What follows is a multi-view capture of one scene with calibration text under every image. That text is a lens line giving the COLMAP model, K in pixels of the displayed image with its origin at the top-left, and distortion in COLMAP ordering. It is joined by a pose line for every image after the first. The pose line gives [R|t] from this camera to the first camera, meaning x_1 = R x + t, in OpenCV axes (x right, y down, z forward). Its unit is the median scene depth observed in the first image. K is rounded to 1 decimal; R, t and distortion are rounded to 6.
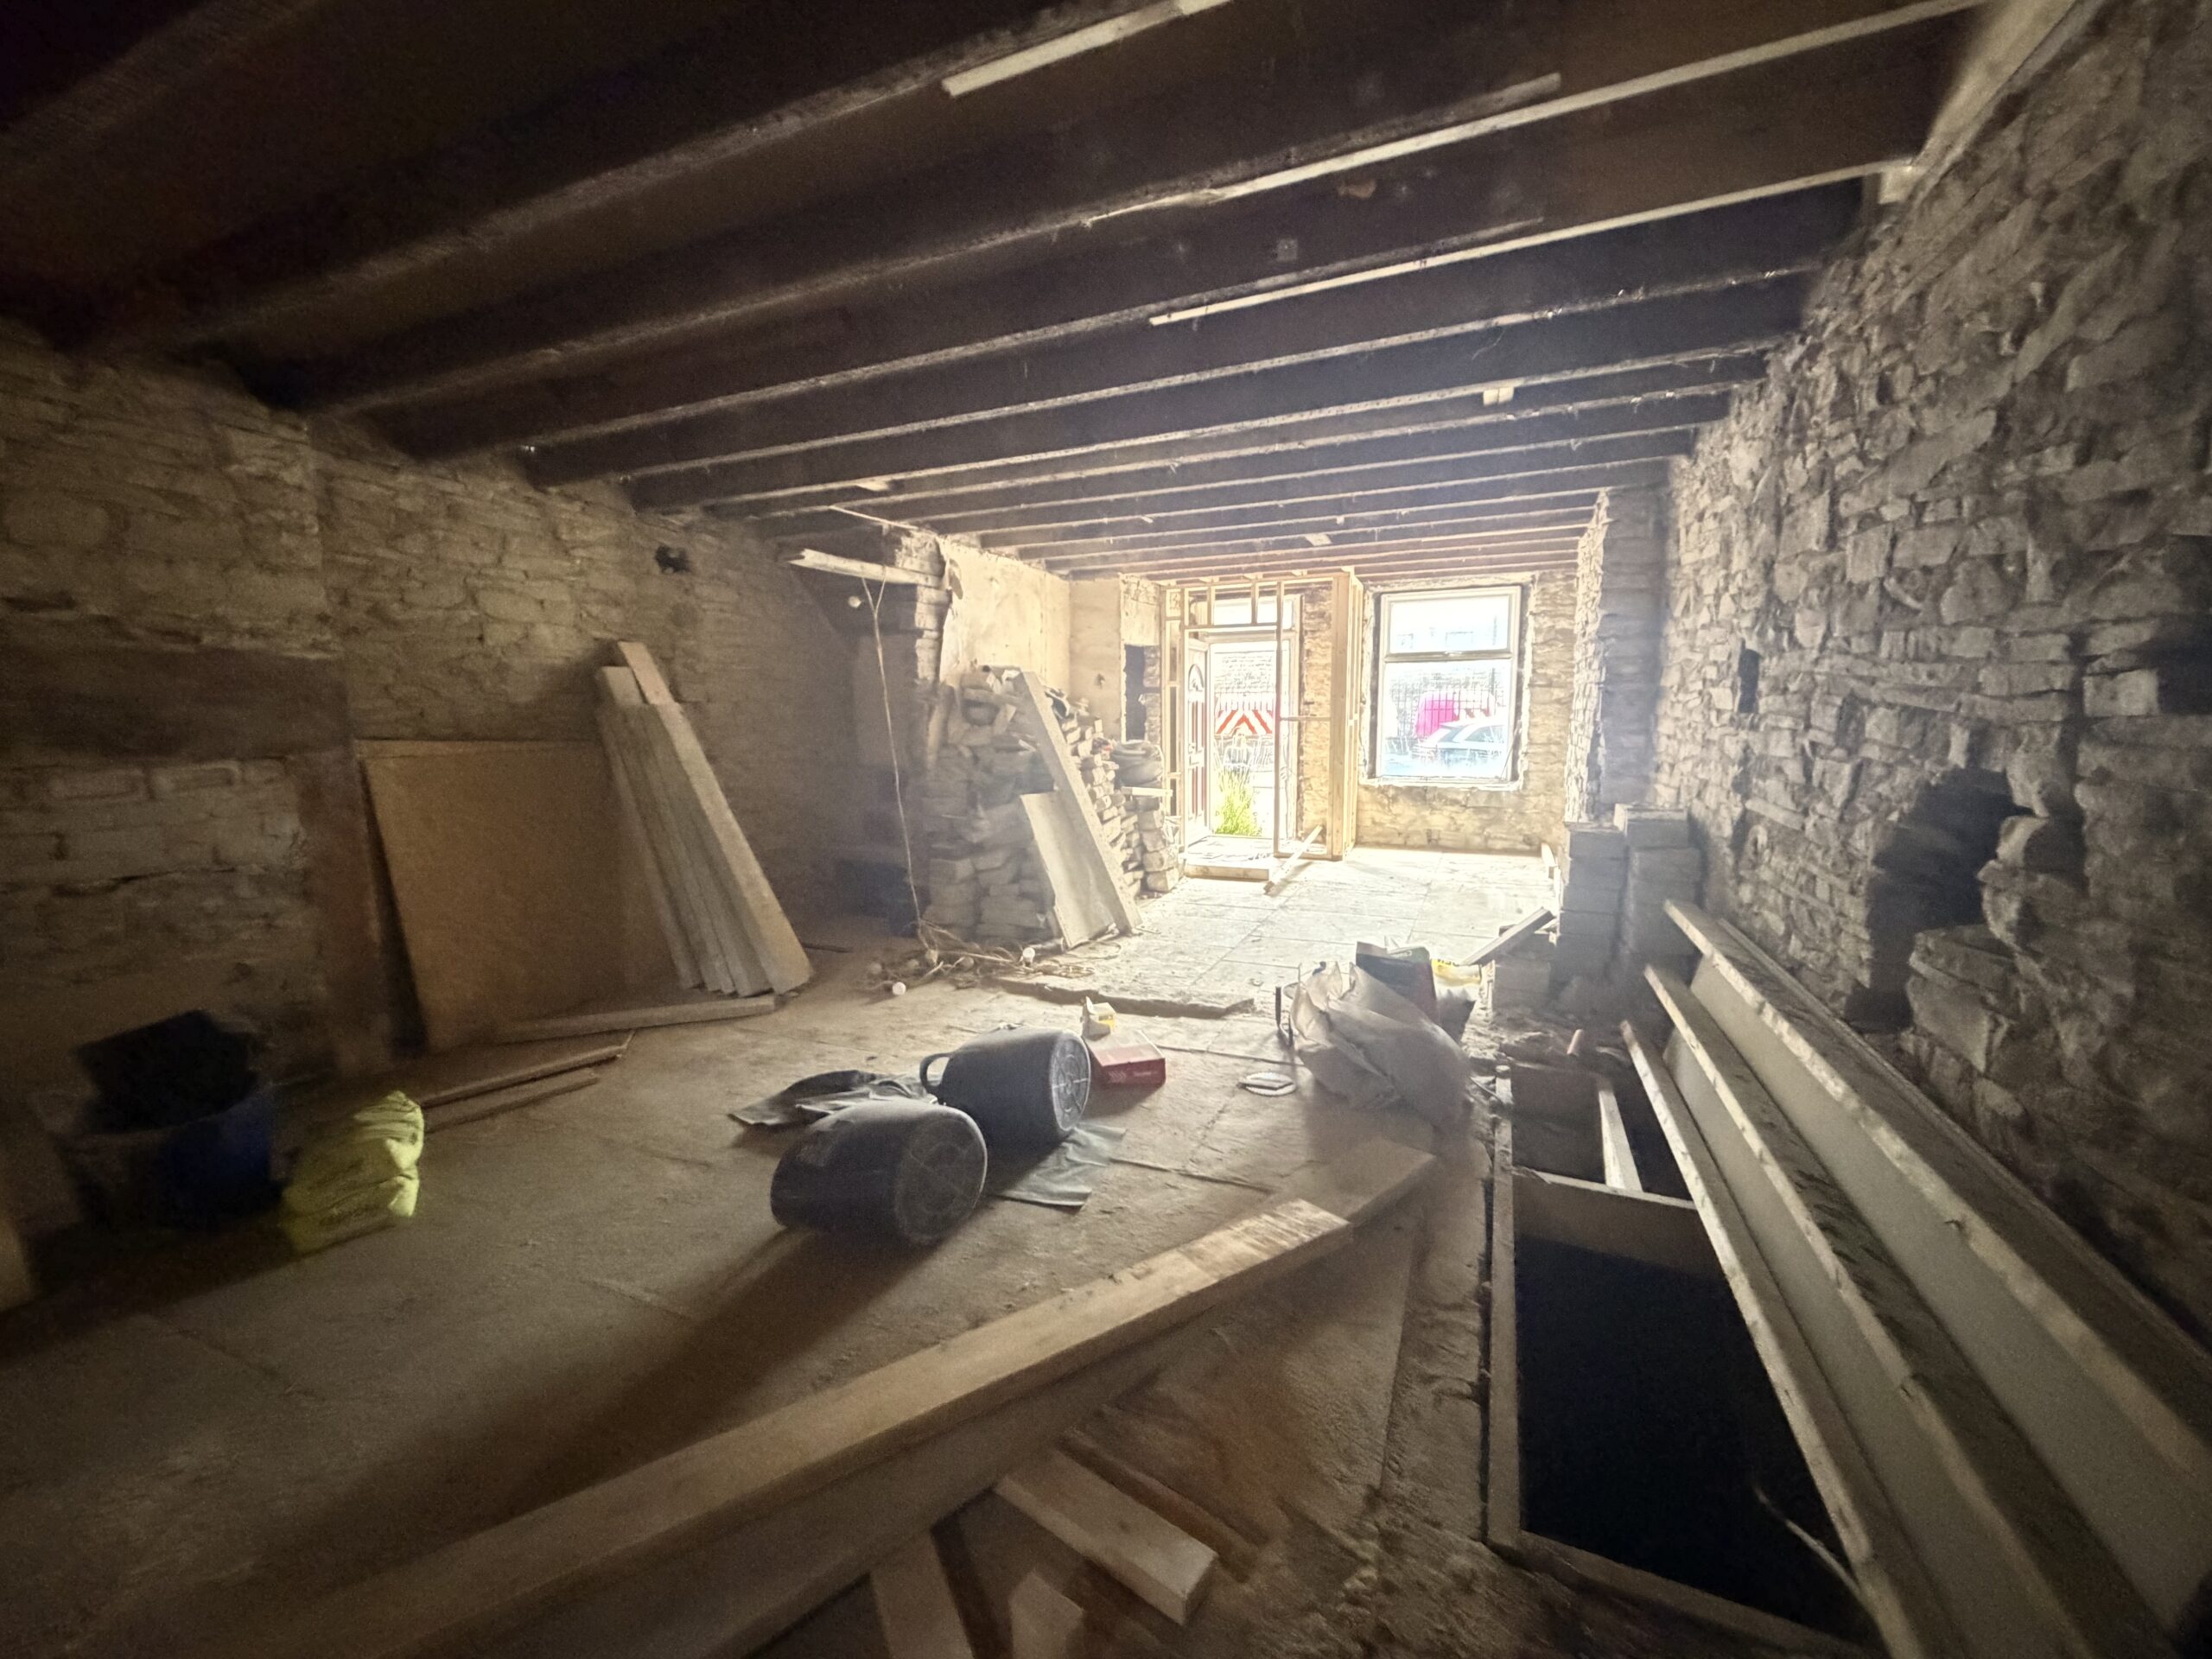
lens RADIAL K [[879.3, 0, 1097.4], [0, 879.3, 829.6], [0, 0, 1]] dist [-0.000112, 0.000212]
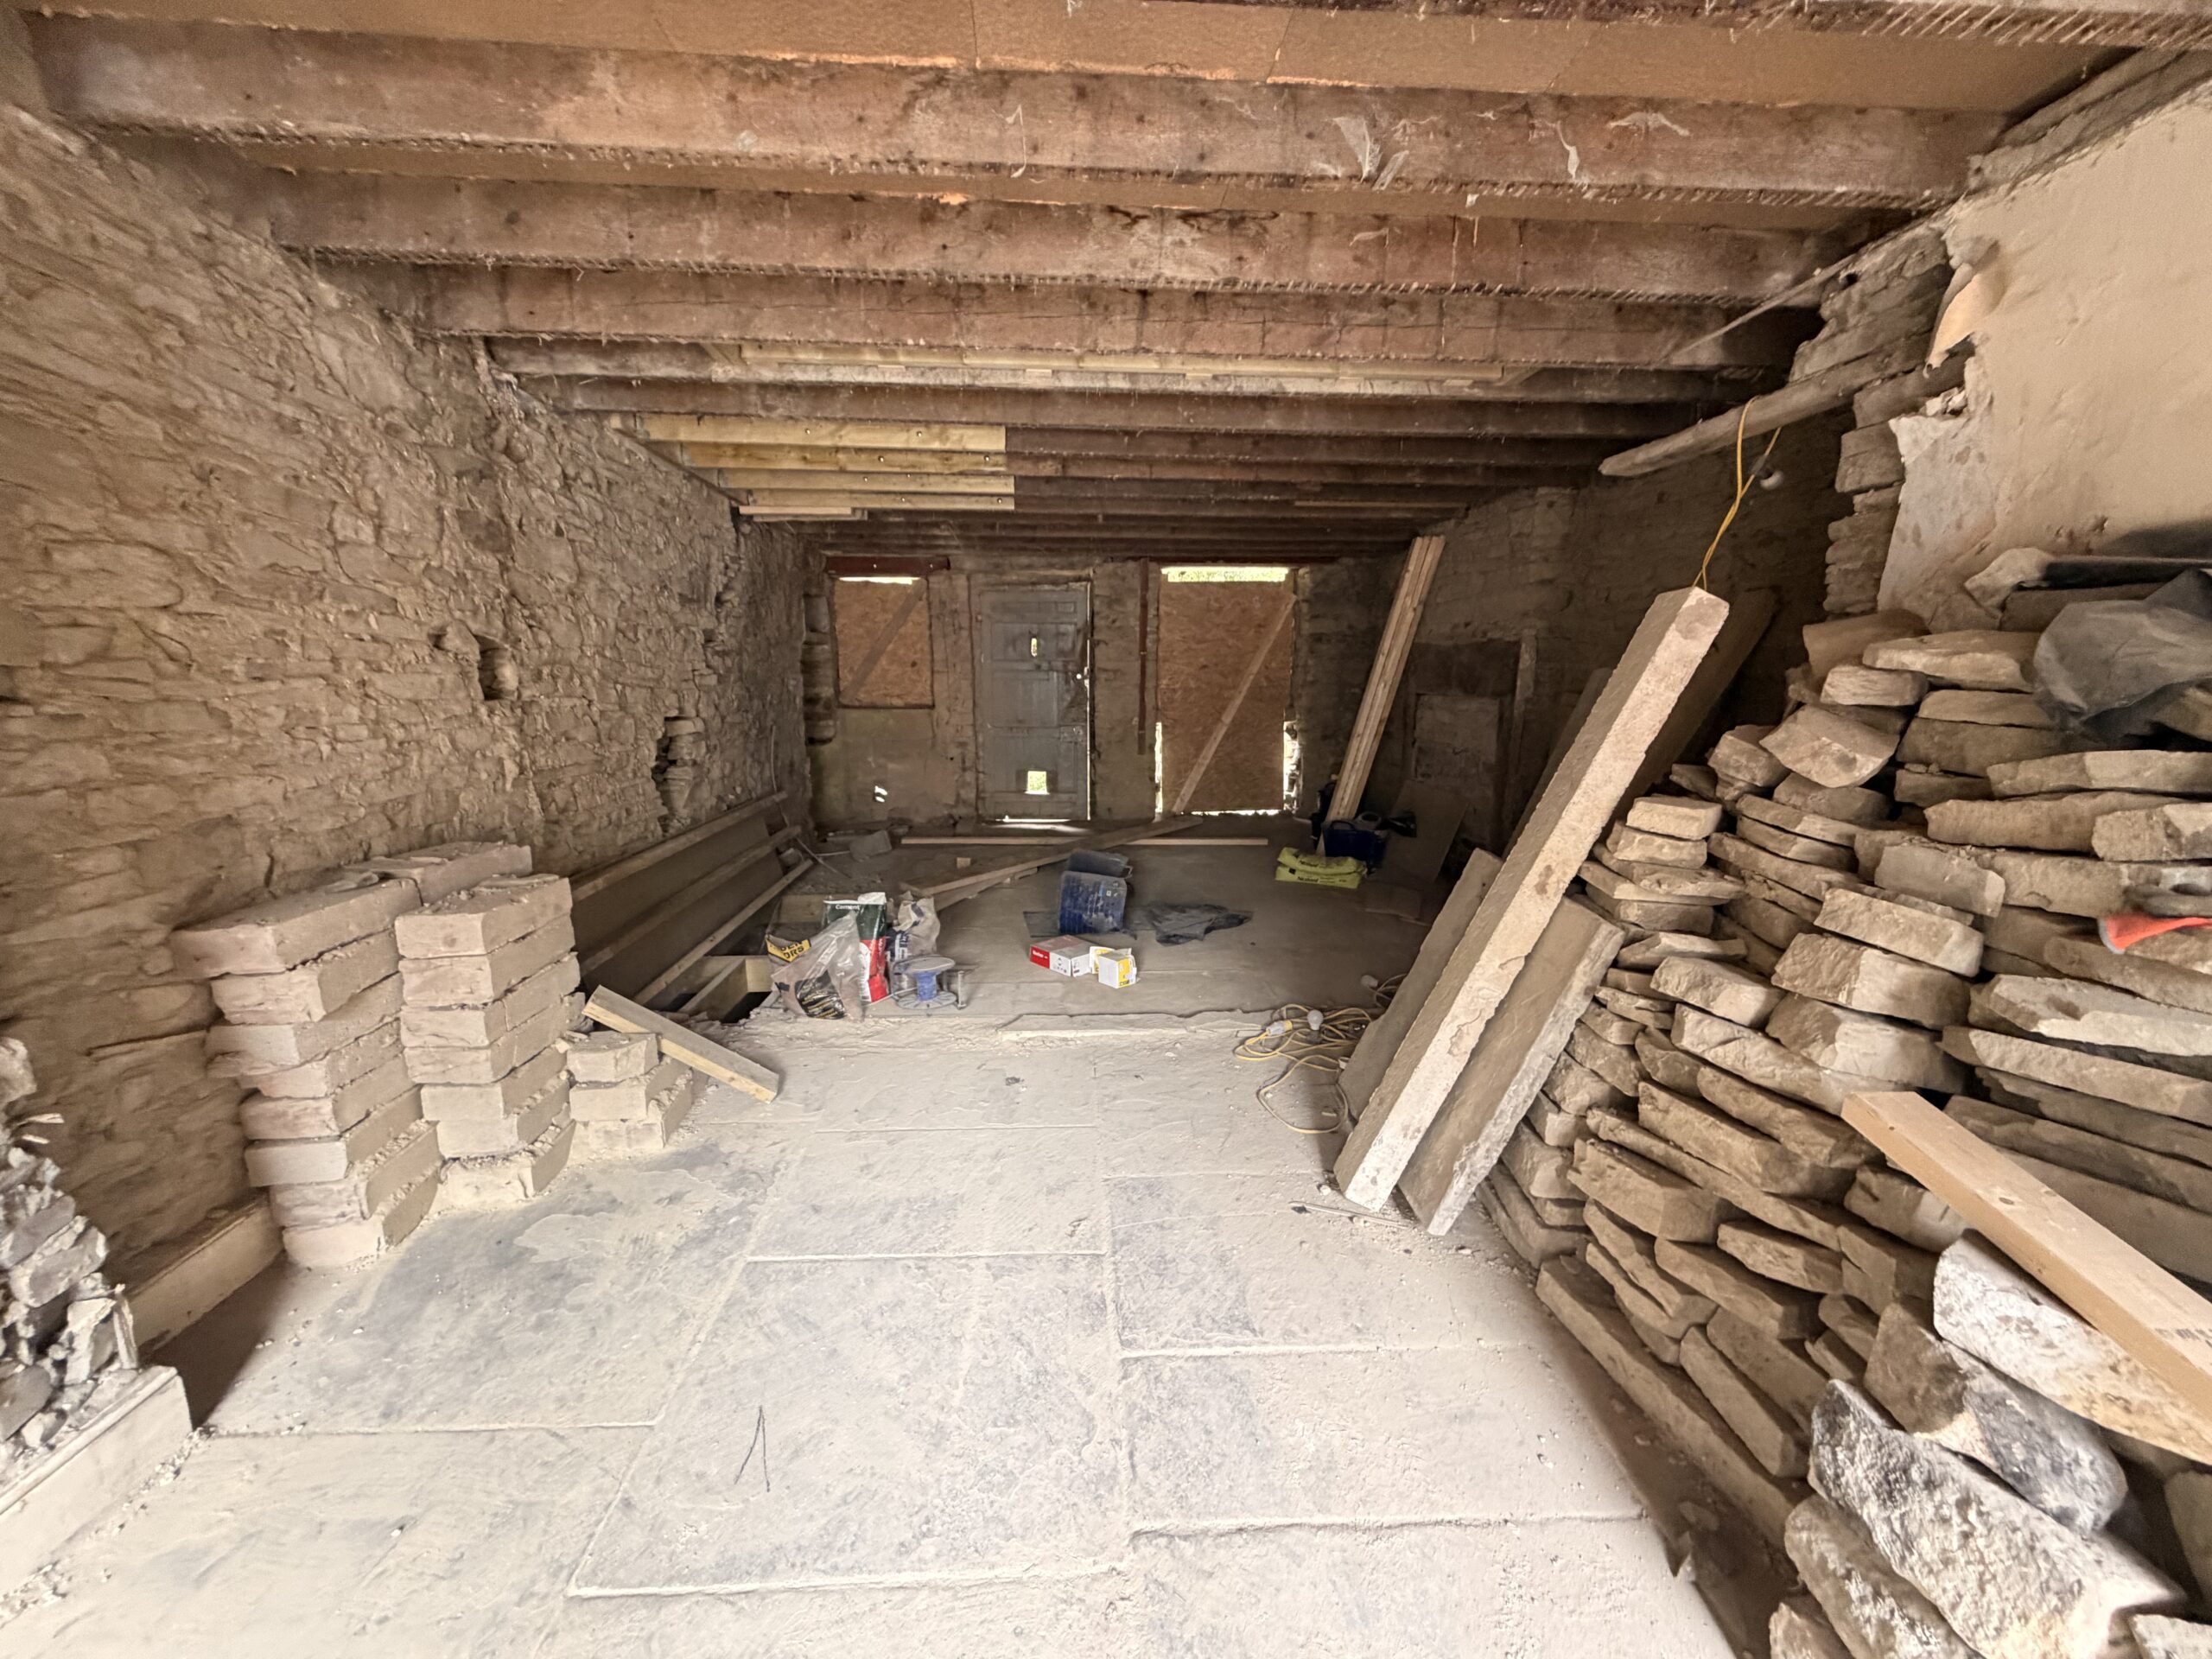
lens RADIAL K [[879.3, 0, 1096.8], [0, 879.3, 828.2], [0, 0, 1]] dist [-0.000112, 0.000212]
pose [[-0.894808, 0.095340, -0.436152, 0.451984], [-0.045810, 0.952168, 0.302122, -0.257735], [0.444094, 0.290321, -0.847640, 1.725934]]
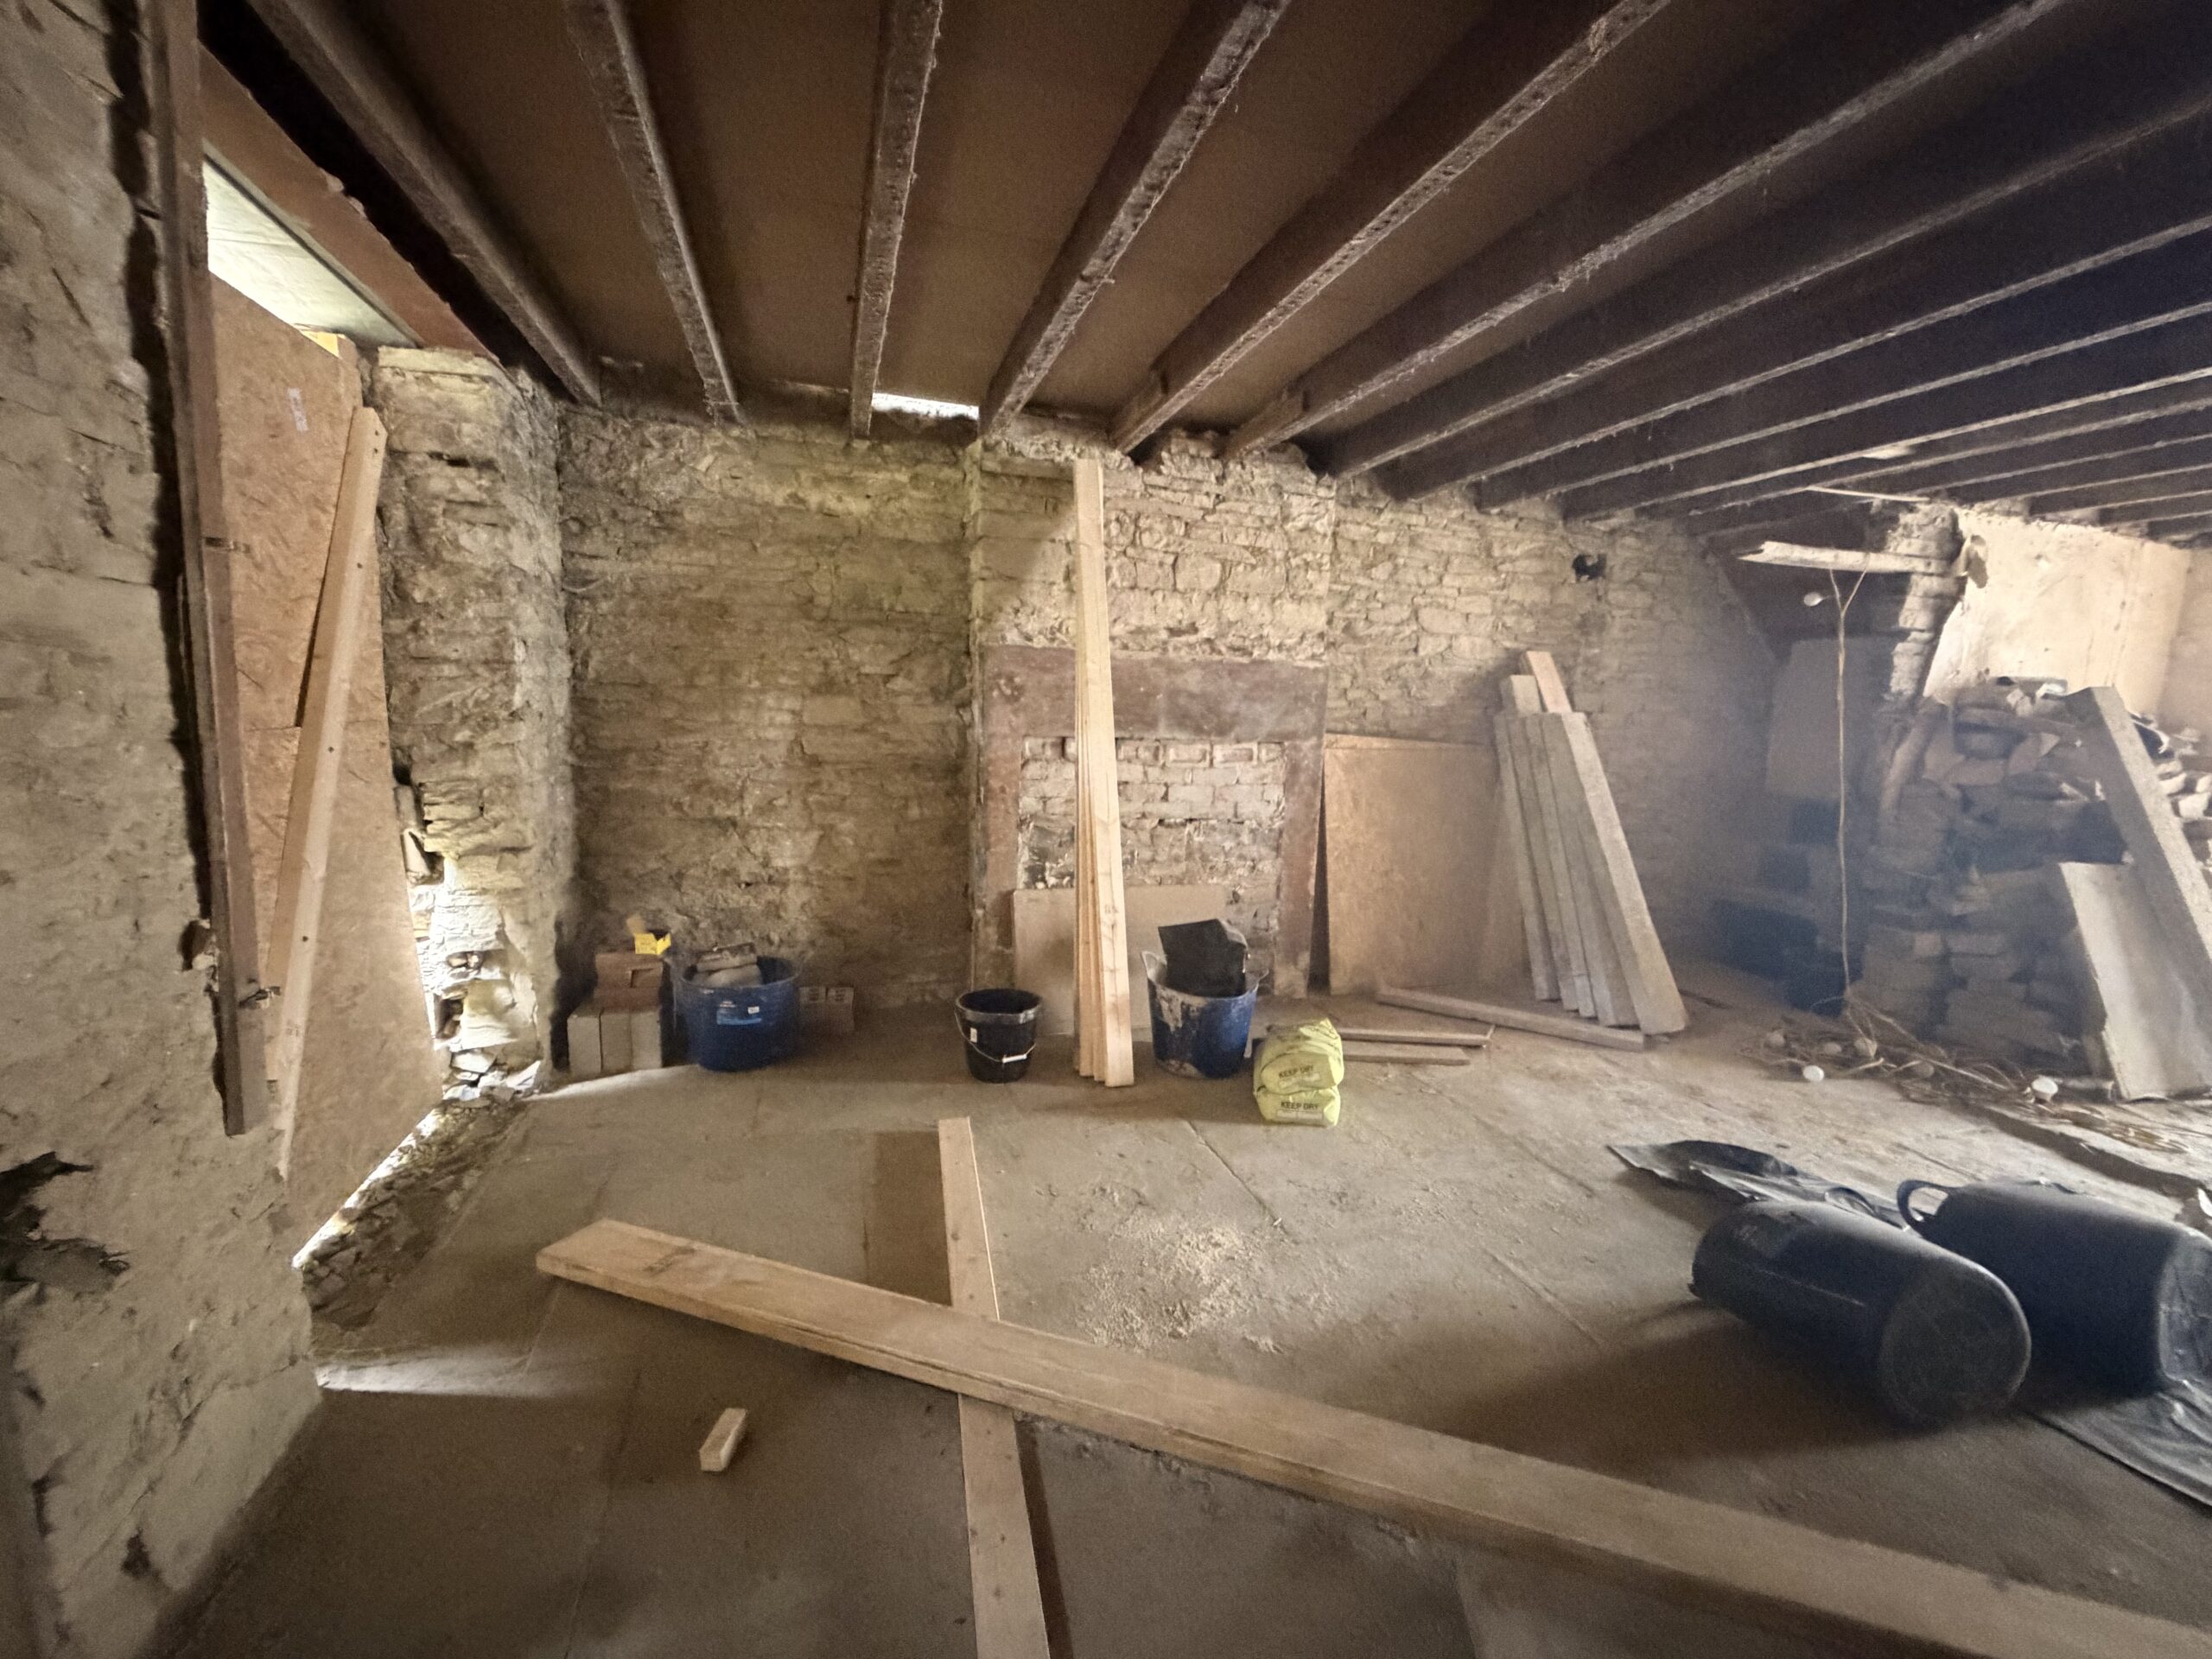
lens RADIAL K [[879.3, 0, 1097.4], [0, 879.3, 826.4], [0, 0, 1]] dist [-0.000112, 0.000212]
pose [[0.651592, 0.135169, -0.746429, -0.086551], [-0.145021, 0.988044, 0.052327, 0.010042], [0.744578, 0.074153, 0.663404, -0.050541]]
